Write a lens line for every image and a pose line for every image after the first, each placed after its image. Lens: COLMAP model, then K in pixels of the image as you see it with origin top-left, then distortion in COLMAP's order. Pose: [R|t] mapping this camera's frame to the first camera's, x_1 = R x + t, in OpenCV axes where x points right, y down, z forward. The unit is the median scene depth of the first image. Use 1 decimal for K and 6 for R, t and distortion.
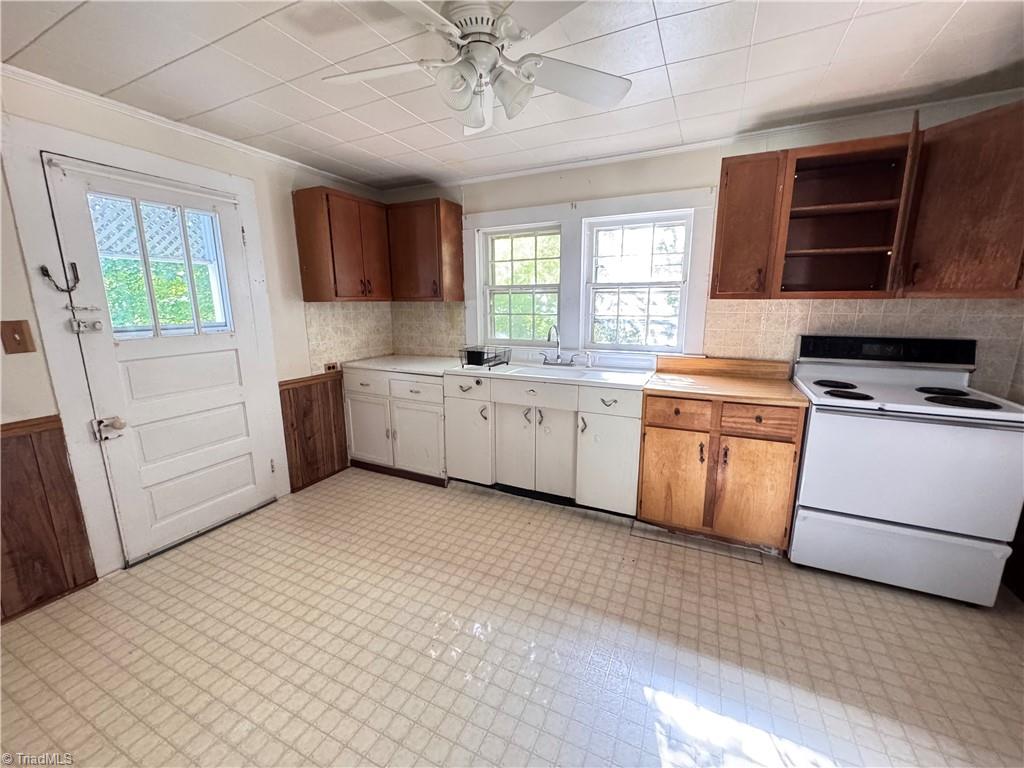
lens RADIAL K [[407.4, 0, 511.3], [0, 407.4, 380.4], [0, 0, 1]] dist [-0.000467, 0.000076]
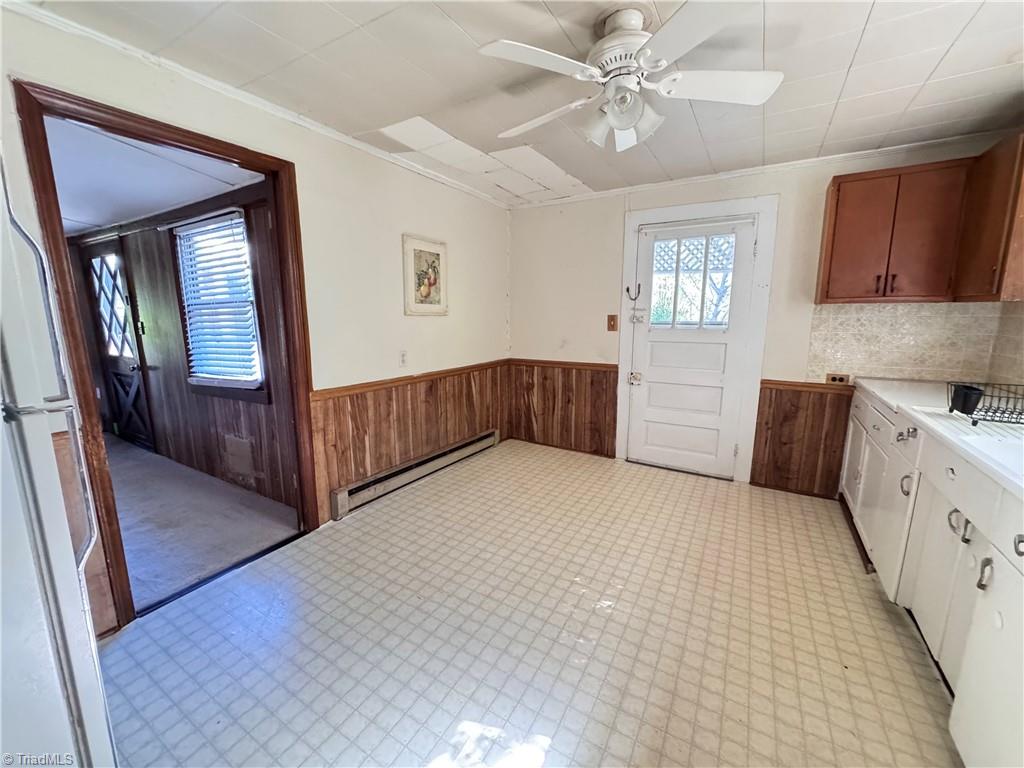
lens RADIAL K [[407.4, 0, 511.3], [0, 407.4, 380.4], [0, 0, 1]] dist [-0.000467, 0.000076]
pose [[-0.088798, 0.170860, -0.981286, 0.570780], [-0.185460, 0.965113, 0.184827, -0.072941], [0.978631, 0.198401, -0.054012, 0.438061]]
